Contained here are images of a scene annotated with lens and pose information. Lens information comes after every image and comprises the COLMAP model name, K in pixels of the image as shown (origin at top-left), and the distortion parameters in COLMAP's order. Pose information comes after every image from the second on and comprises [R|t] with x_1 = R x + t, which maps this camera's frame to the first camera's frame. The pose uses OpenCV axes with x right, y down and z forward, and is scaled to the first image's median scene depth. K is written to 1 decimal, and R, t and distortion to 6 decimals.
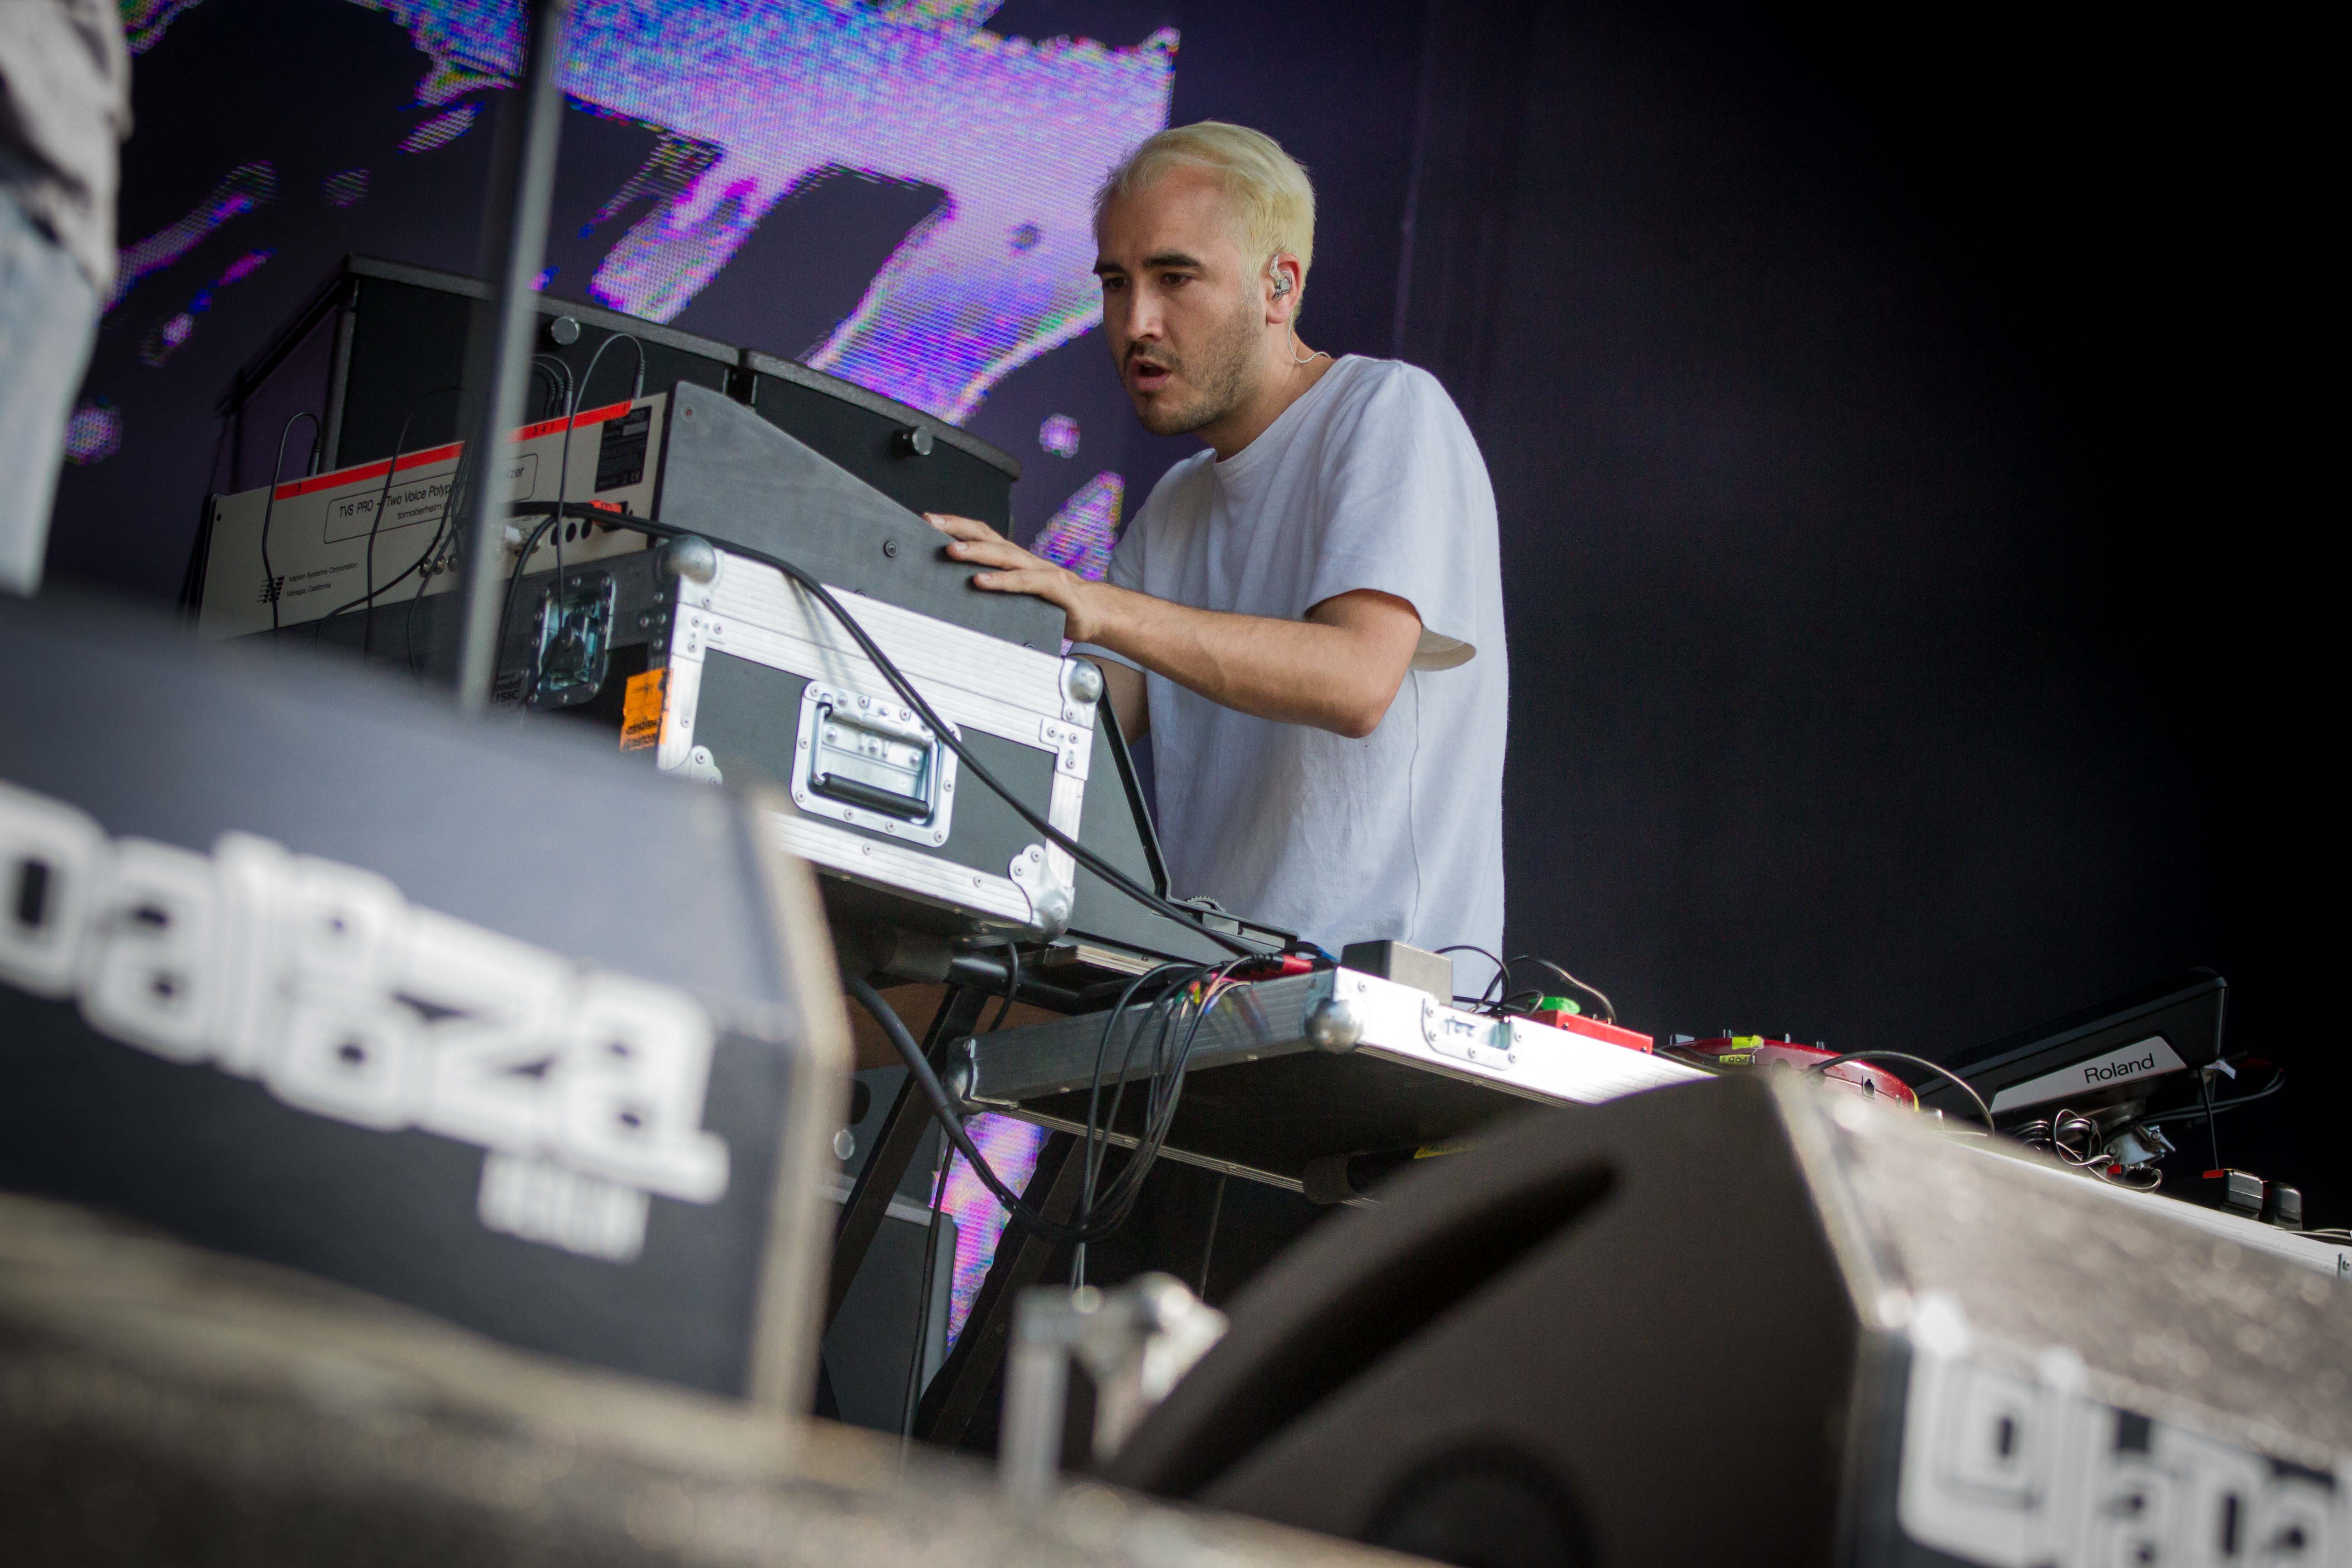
lens RADIAL K [[9092.1, 0, 1176.0], [0, 9092.1, 784.0], [0, 0, 1]] dist [-0.139136, -0.357595]
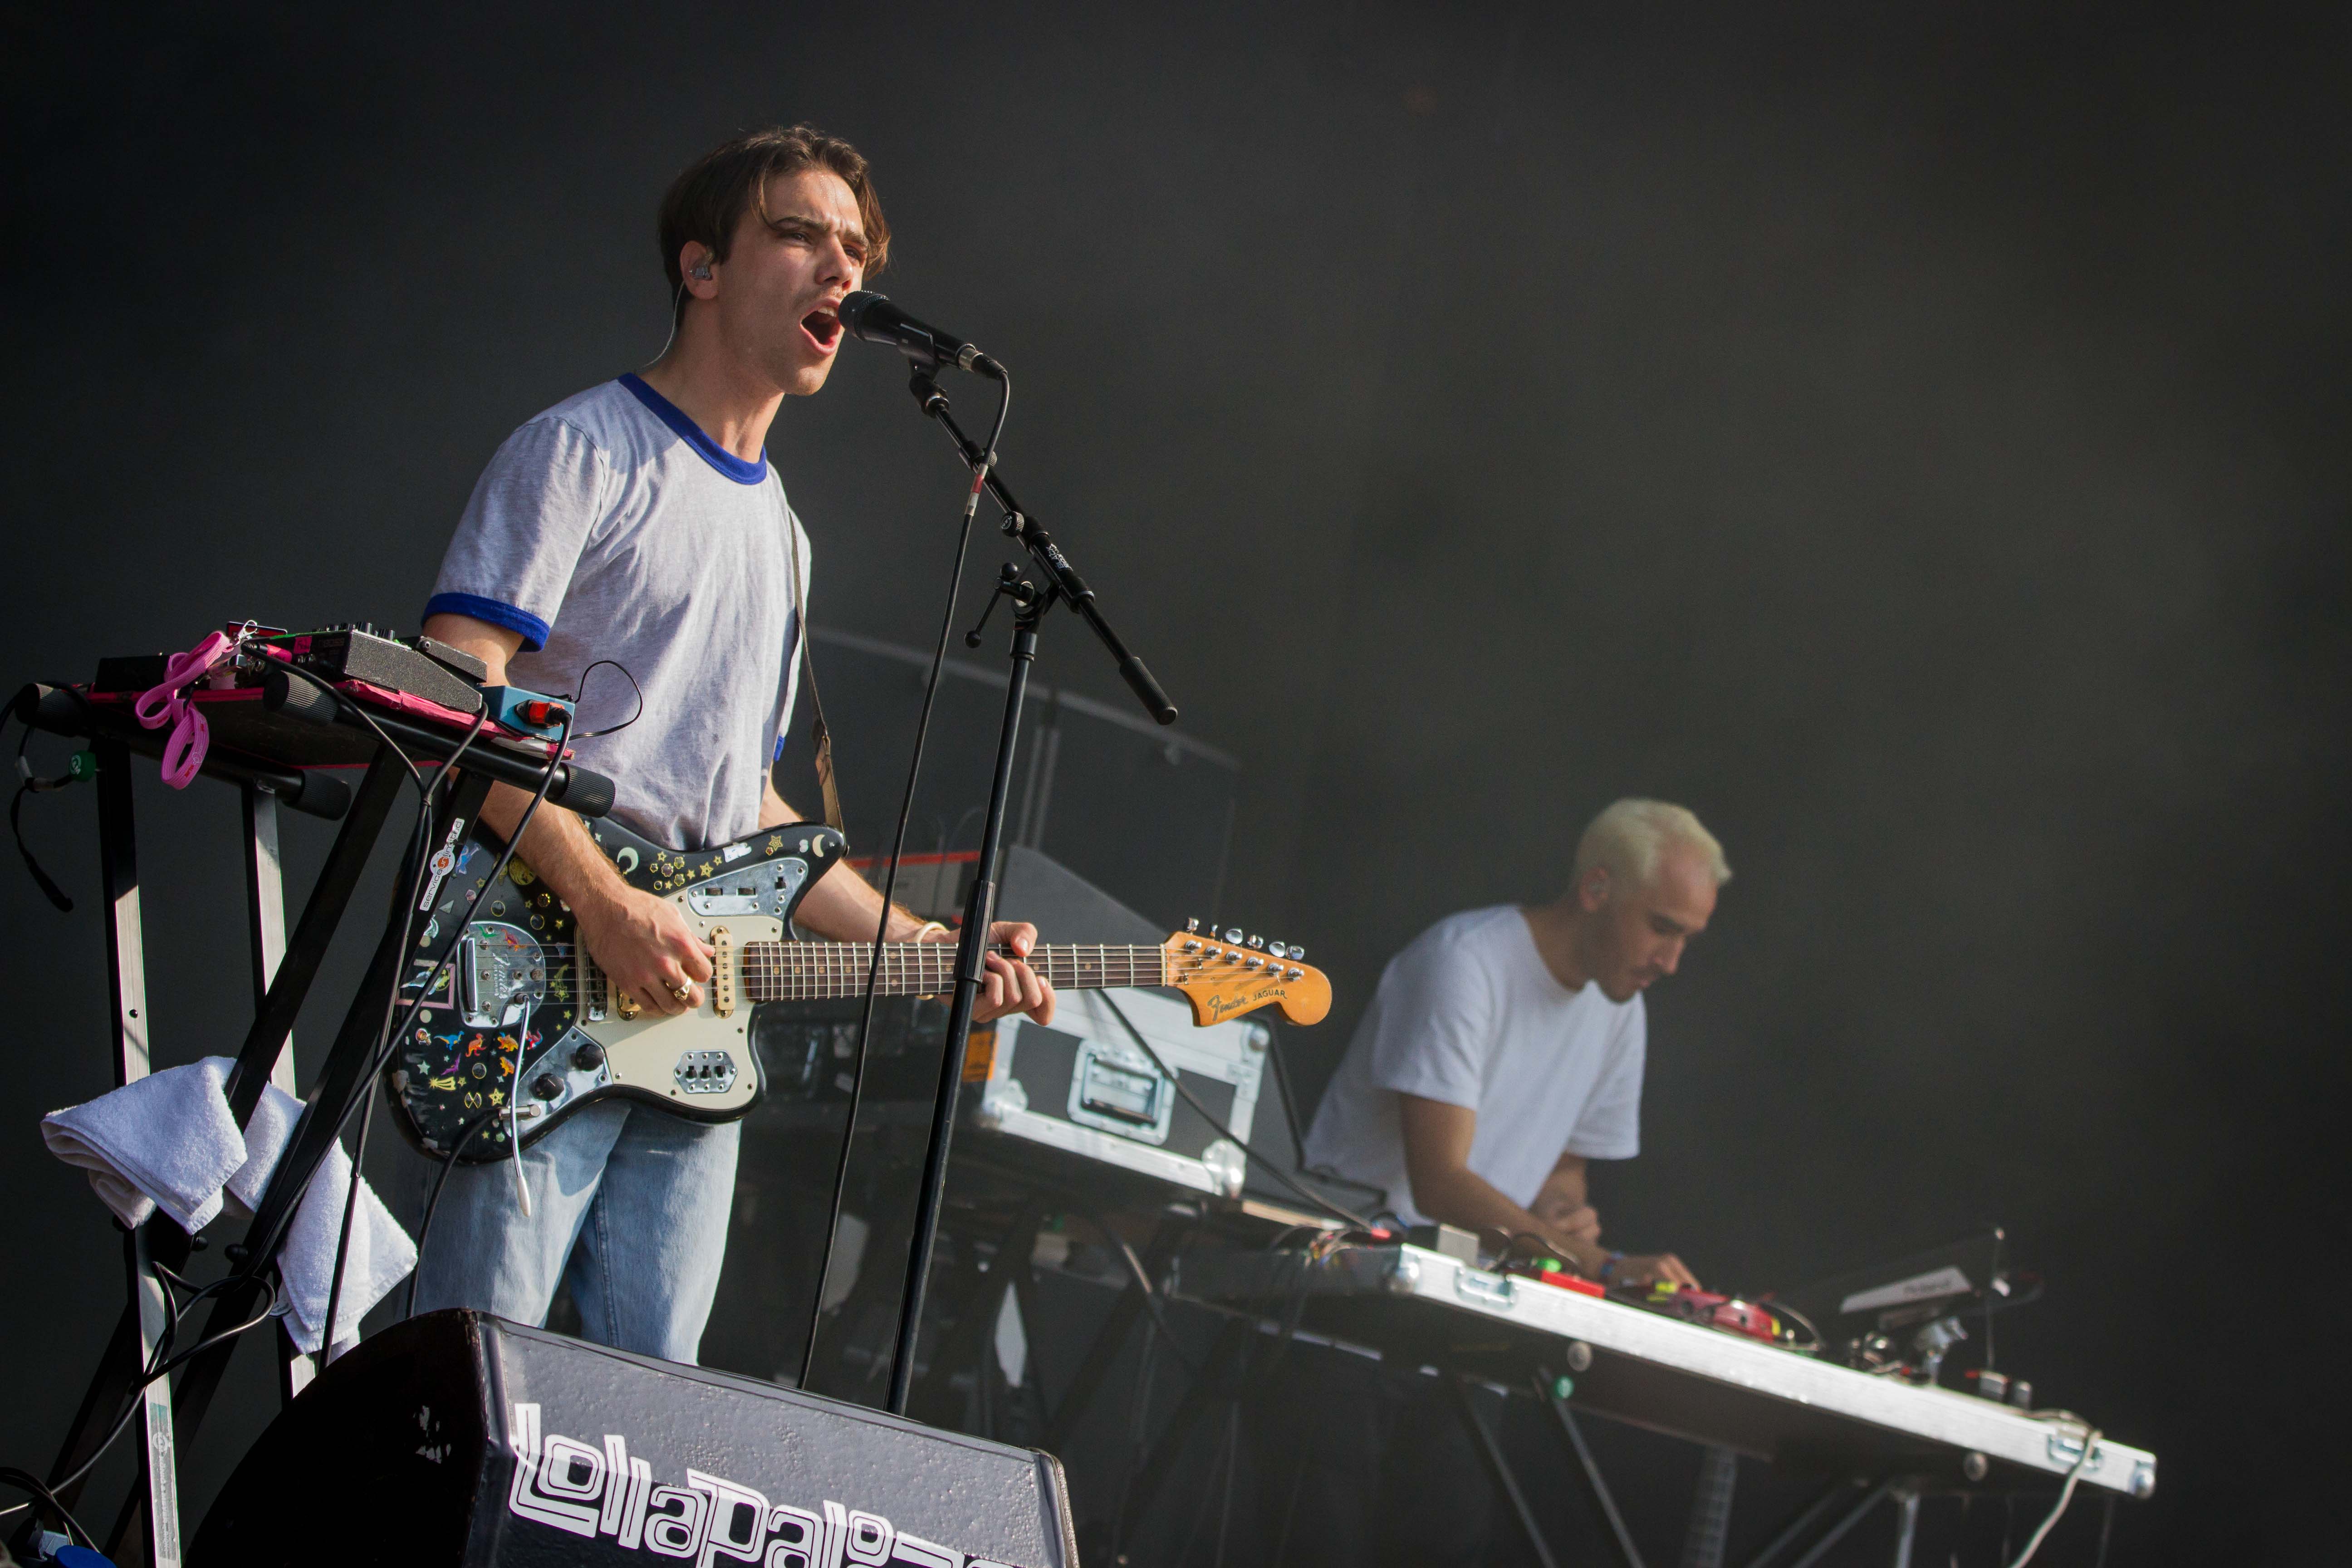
lens RADIAL K [[7592.9, 0, 1176.0], [0, 7592.9, 784.0], [0, 0, 1]] dist [-0.217140, -0.868324]
pose [[0.998013, 0.057026, -0.026792, 0.008696], [-0.056731, 0.998322, 0.011640, -0.071227], [0.027411, -0.010097, 0.999573, -0.319792]]
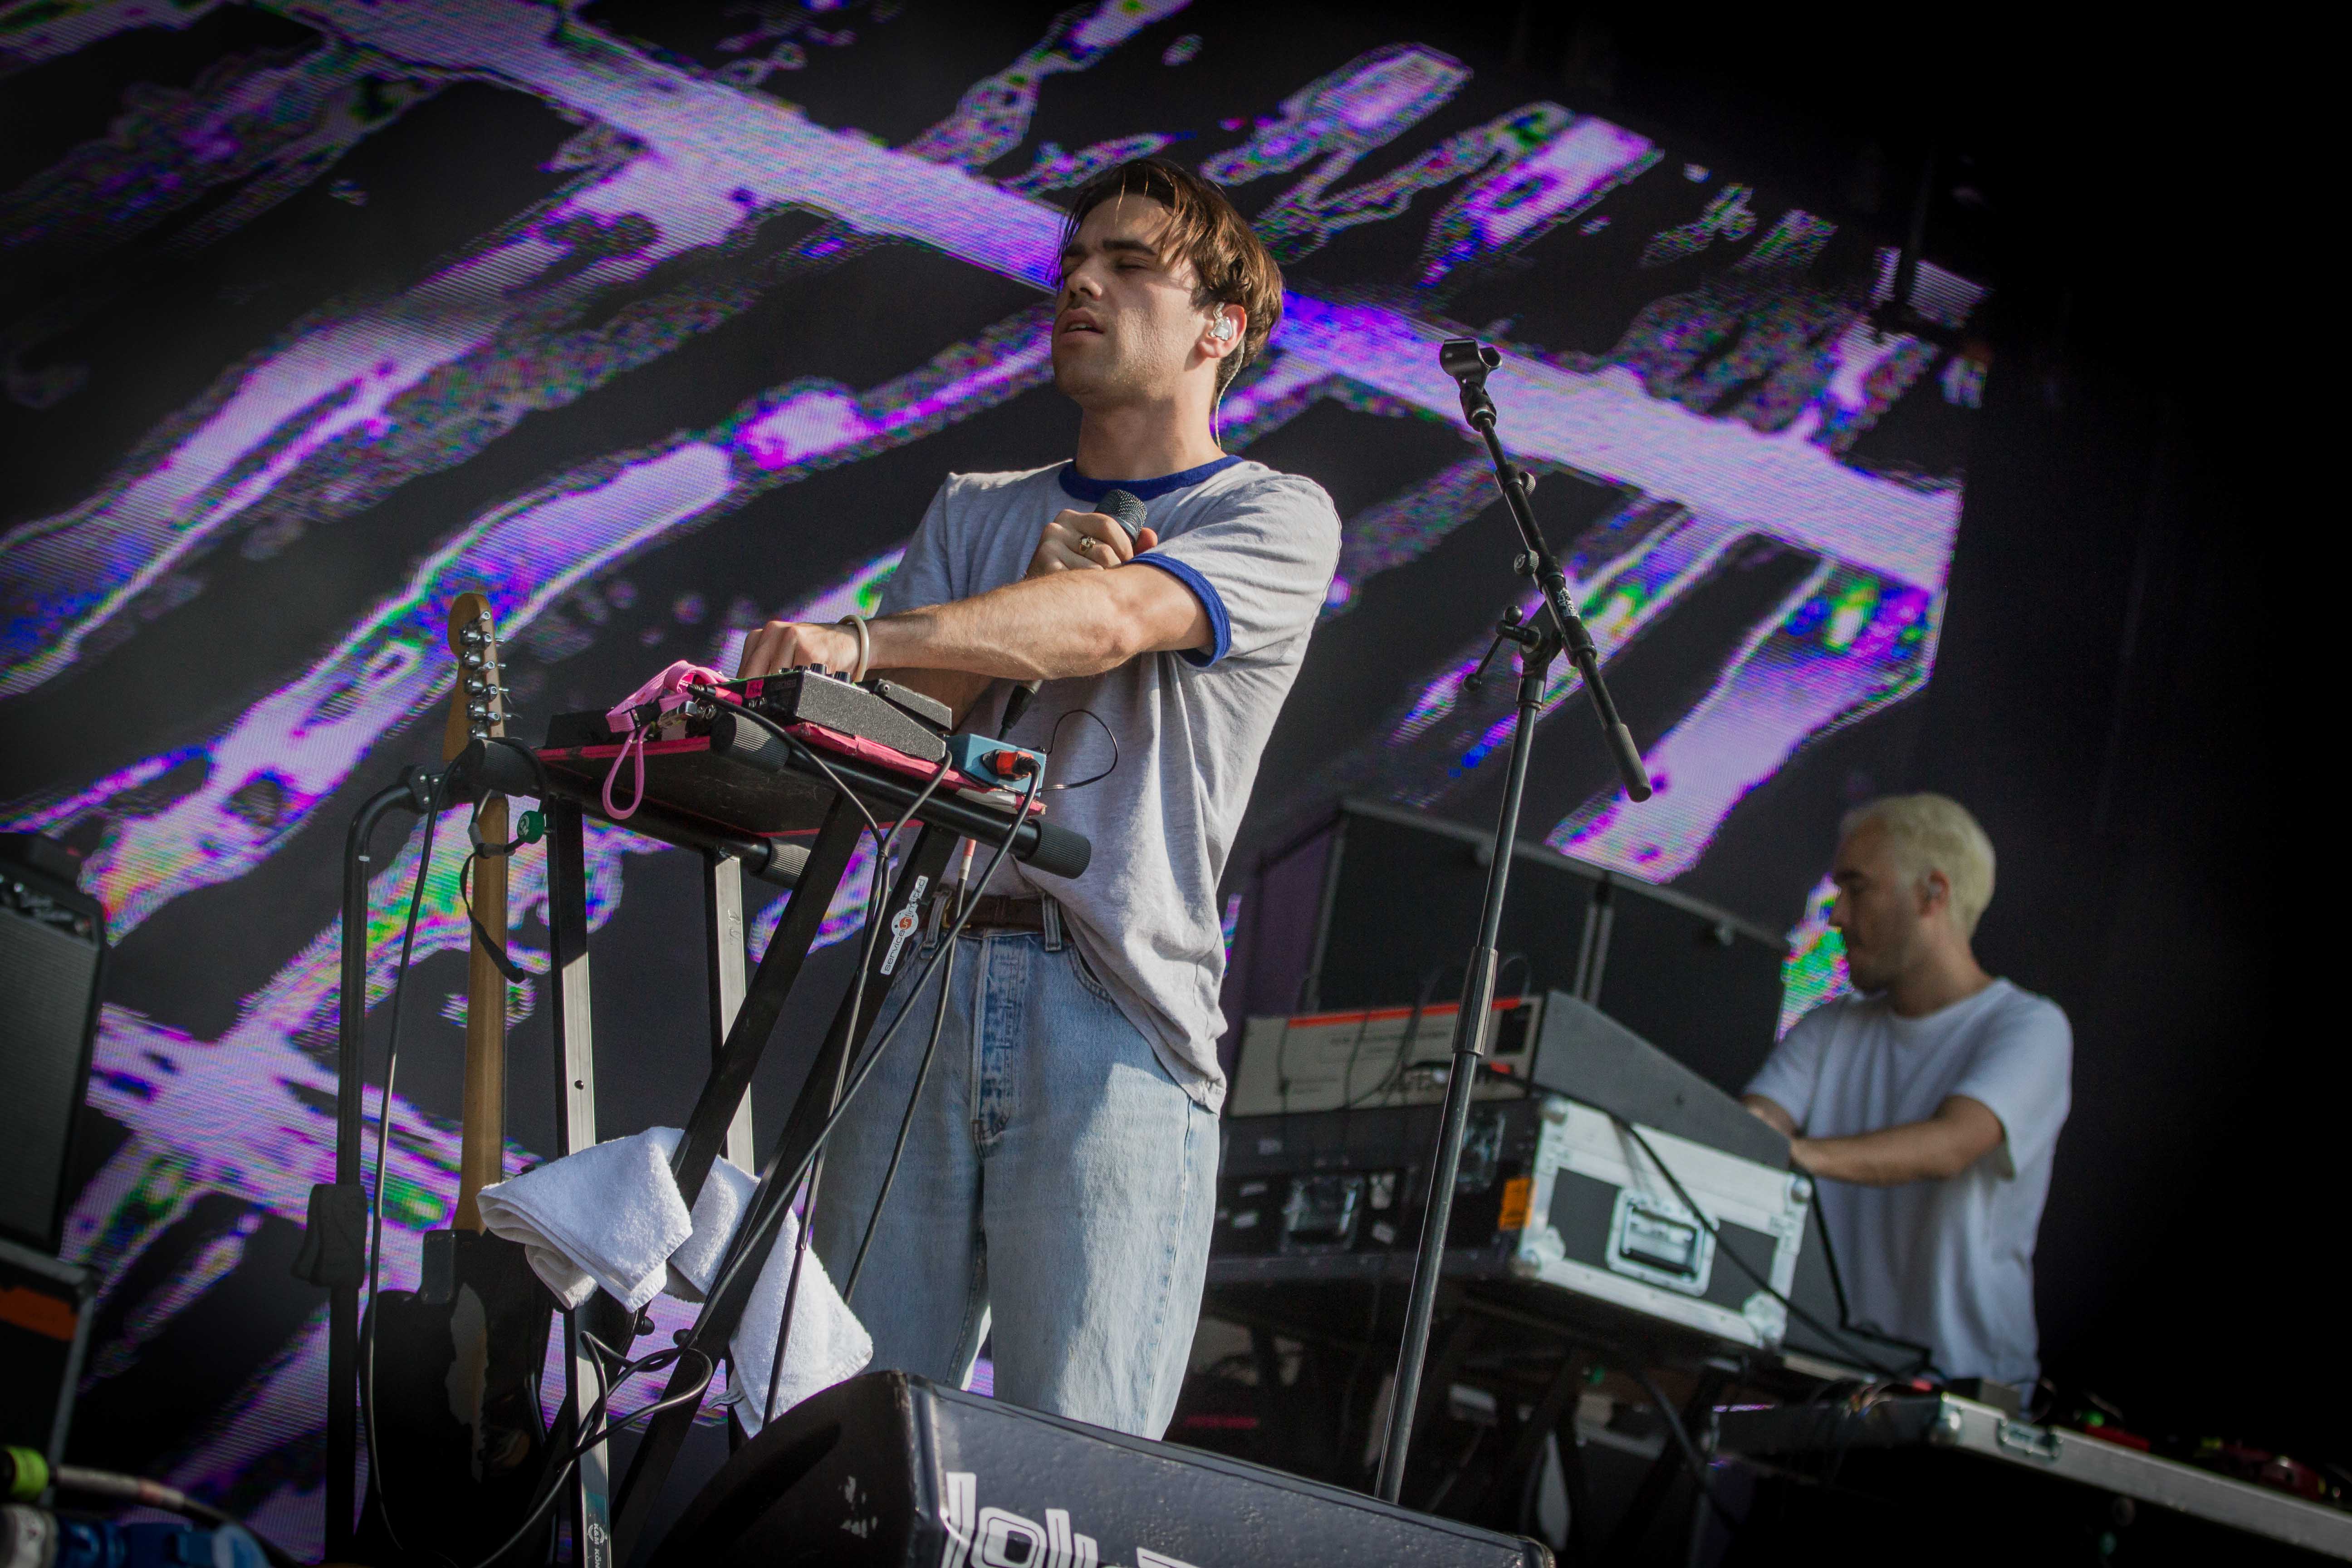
lens RADIAL K [[7094.6, 0, 1176.0], [0, 7094.6, 784.0], [0, 0, 1]] dist [-0.341425, 1.121858]
pose [[0.992337, 0.055134, -0.110578, 0.014309], [-0.057792, 0.998108, -0.020976, -0.050255], [0.109212, 0.027205, 0.993646, -0.222343]]
